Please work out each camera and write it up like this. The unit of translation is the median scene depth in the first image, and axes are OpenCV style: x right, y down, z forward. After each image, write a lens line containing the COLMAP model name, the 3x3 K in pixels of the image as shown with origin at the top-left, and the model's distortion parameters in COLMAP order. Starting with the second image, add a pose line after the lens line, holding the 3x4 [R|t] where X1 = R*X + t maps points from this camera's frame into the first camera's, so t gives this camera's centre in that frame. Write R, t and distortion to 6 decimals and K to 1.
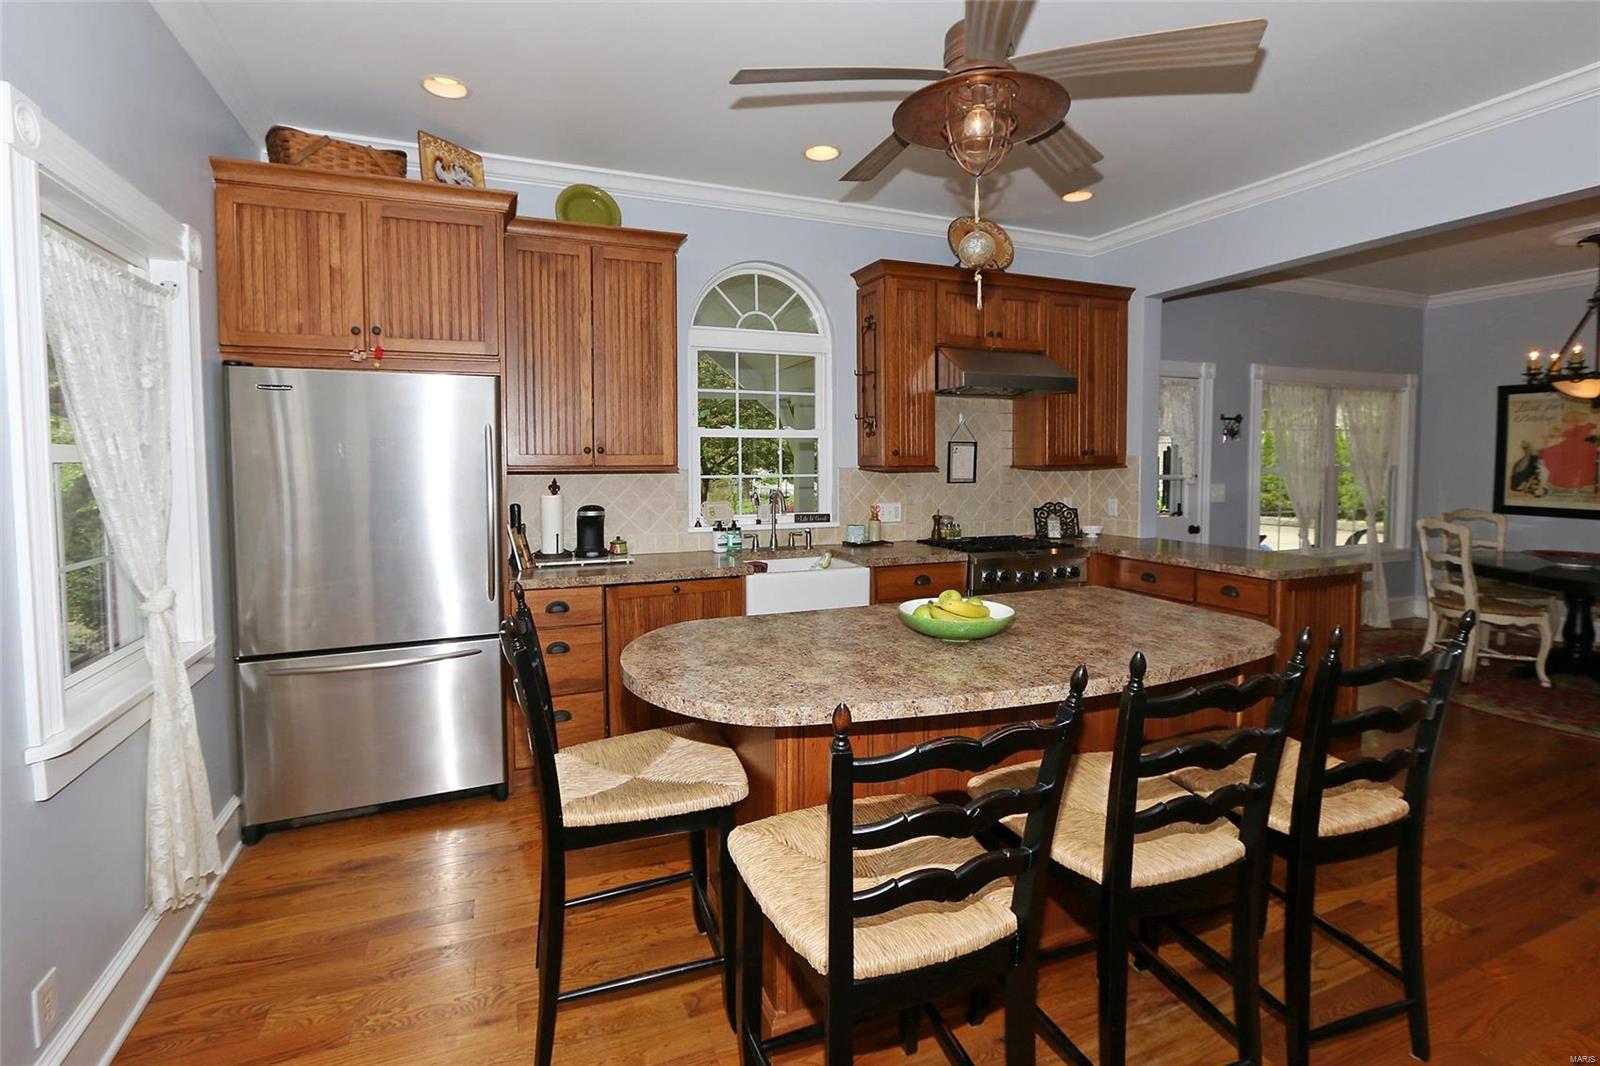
lens RADIAL K [[758.6, 0, 770.1], [0, 758.6, 498.4], [0, 0, 1]] dist [-0.008798, -0.000336]
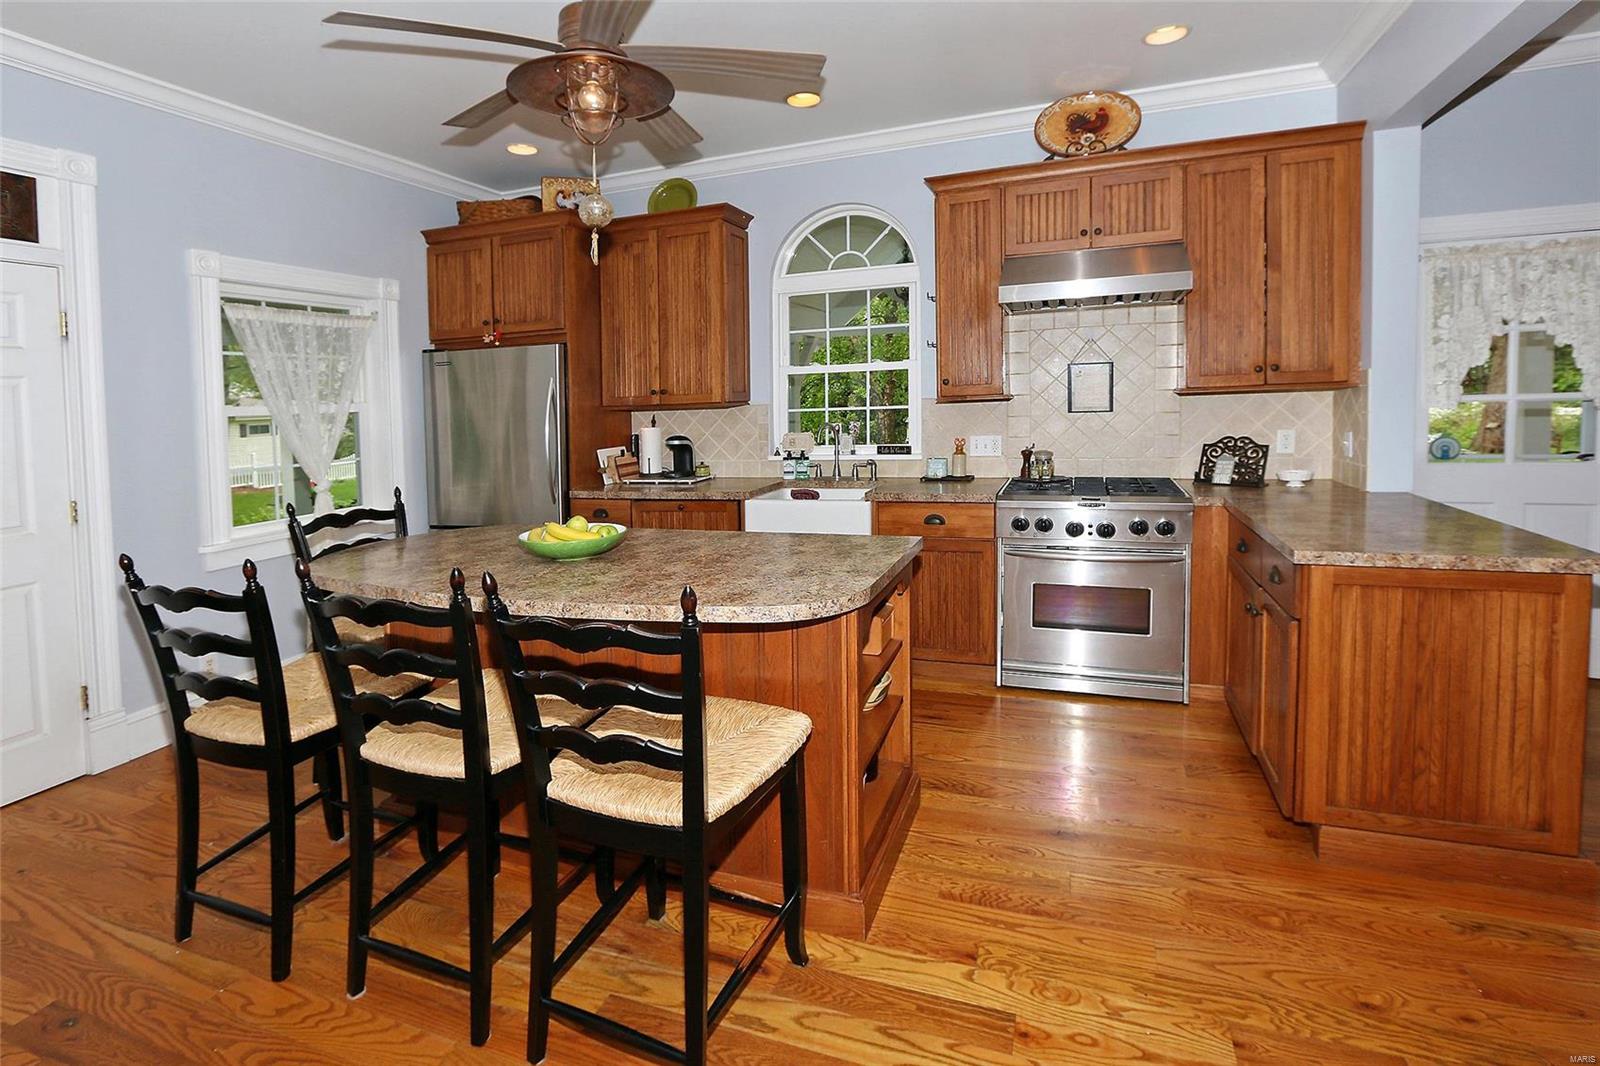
lens RADIAL K [[735.4, 0, 798.5], [0, 735.4, 438.1], [0, 0, 1]] dist [-0.009591, 0.000031]
pose [[0.742319, 0.012098, -0.669938, 0.623475], [0.000984, 0.999816, 0.019145, -0.008686], [0.670046, -0.014870, 0.742170, 0.202442]]
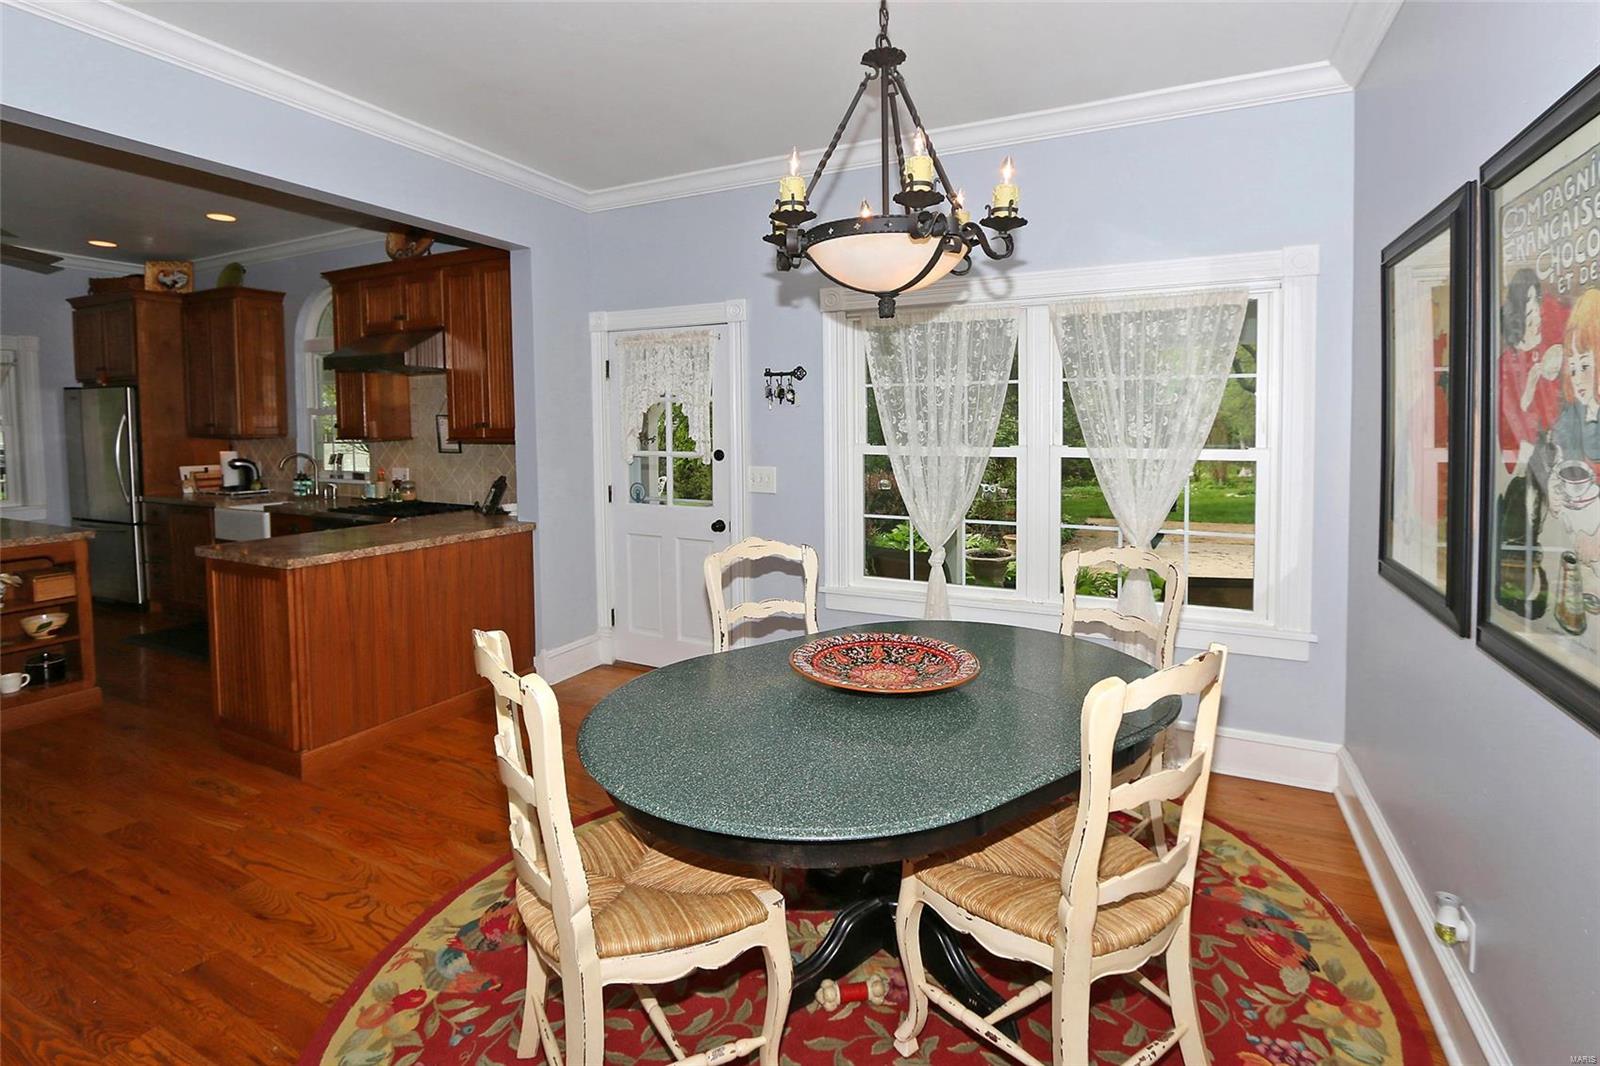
lens RADIAL K [[788.3, 0, 809.8], [0, 788.3, 454.0], [0, 0, 1]] dist [0.022682, -0.000095]
pose [[0.619168, 0.033863, -0.784528, 1.624442], [-0.033977, 0.999289, 0.016318, -0.060975], [0.784523, 0.016553, 0.619879, 0.784231]]
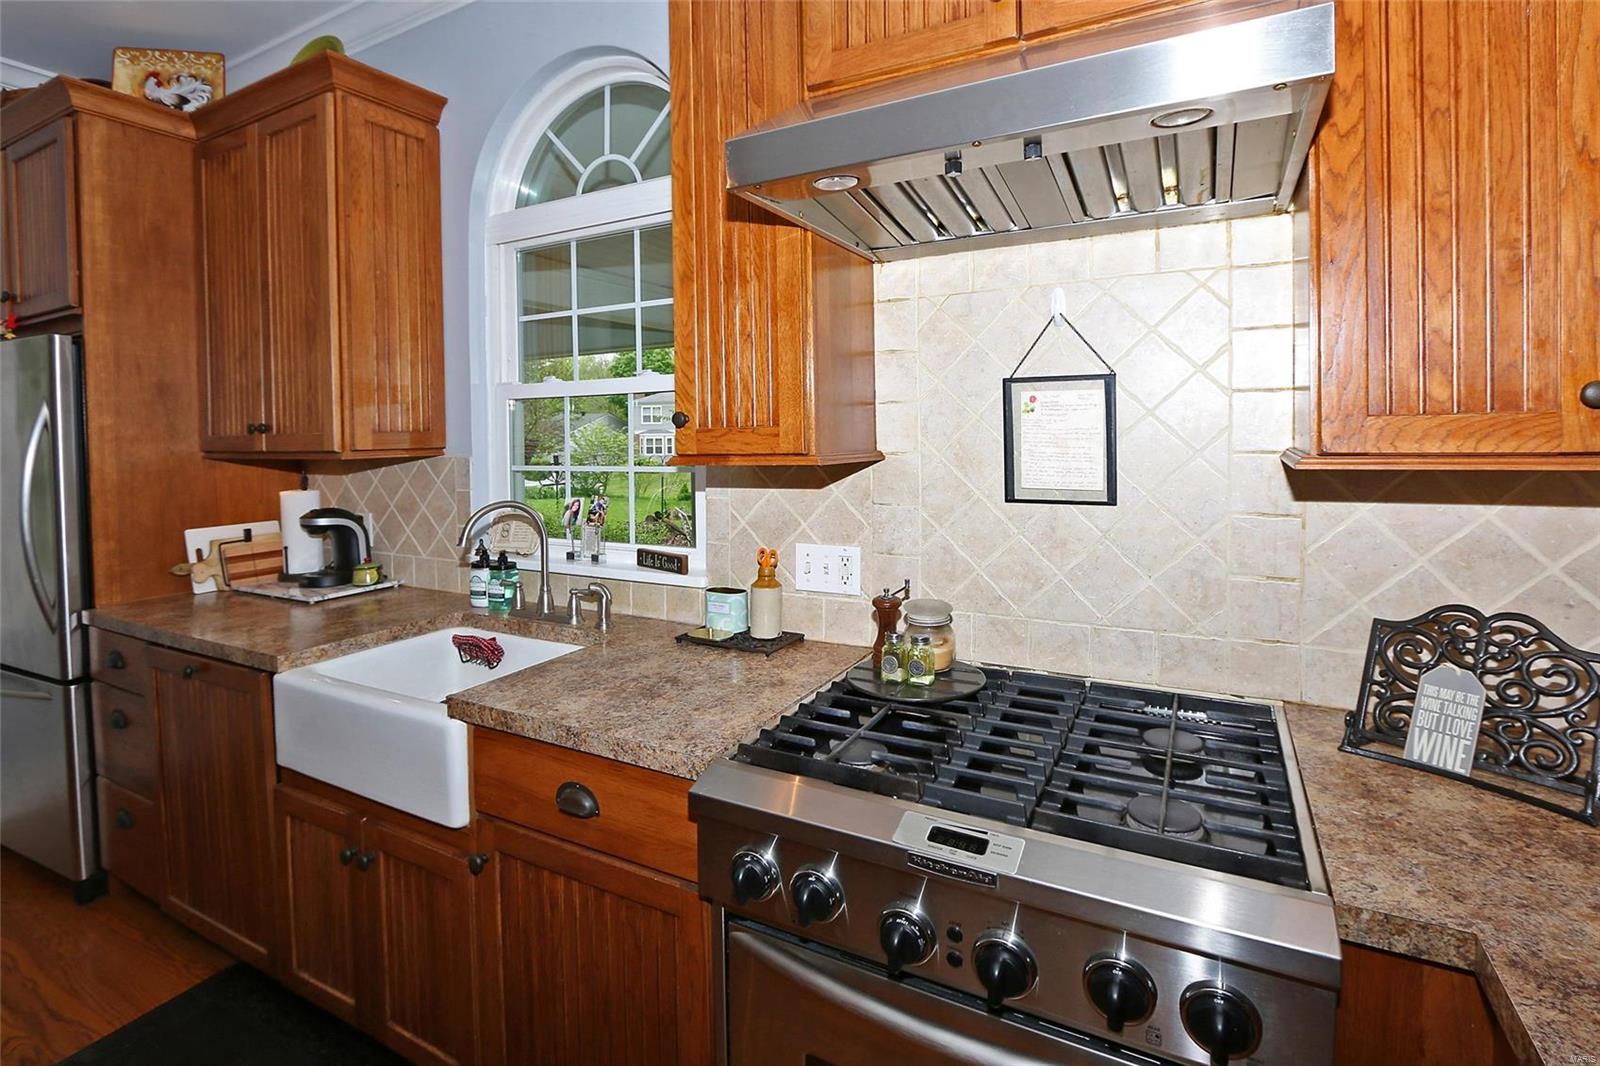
lens RADIAL K [[744.9, 0, 835.6], [0, 744.9, 448.7], [0, 0, 1]] dist [-0.009110, 0.000392]
pose [[0.640022, 0.008456, -0.768310, 0.487655], [-0.023443, 0.999689, -0.008525, -0.043290], [0.767999, 0.023468, 0.640021, 0.805867]]
